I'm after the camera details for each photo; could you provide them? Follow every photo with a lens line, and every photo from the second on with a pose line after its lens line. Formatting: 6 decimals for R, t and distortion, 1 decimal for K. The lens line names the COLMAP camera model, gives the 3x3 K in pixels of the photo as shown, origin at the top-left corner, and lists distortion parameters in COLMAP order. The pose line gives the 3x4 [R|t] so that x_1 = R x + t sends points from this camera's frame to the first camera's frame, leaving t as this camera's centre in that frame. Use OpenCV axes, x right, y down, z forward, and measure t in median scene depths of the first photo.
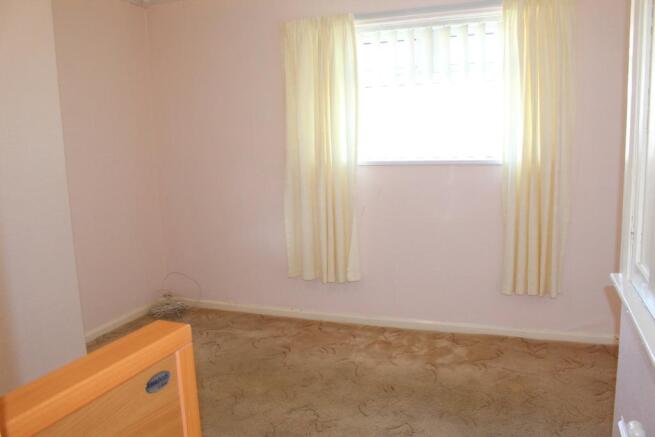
lens RADIAL K [[535.1, 0, 327.5], [0, 535.1, 218.5], [0, 0, 1]] dist [-0.134063, 0.000553]
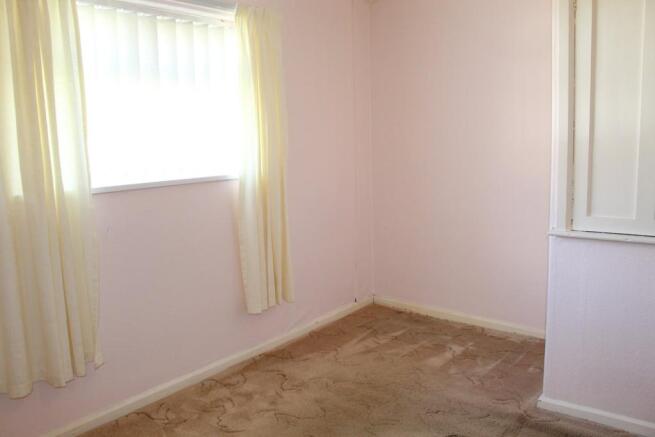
lens RADIAL K [[535.1, 0, 327.5], [0, 535.1, 218.5], [0, 0, 1]] dist [-0.134063, 0.000553]
pose [[0.301393, -0.111575, 0.946949, -0.515459], [0.172870, 0.983066, 0.060810, -0.062206], [-0.937698, 0.145372, 0.315577, 0.549306]]
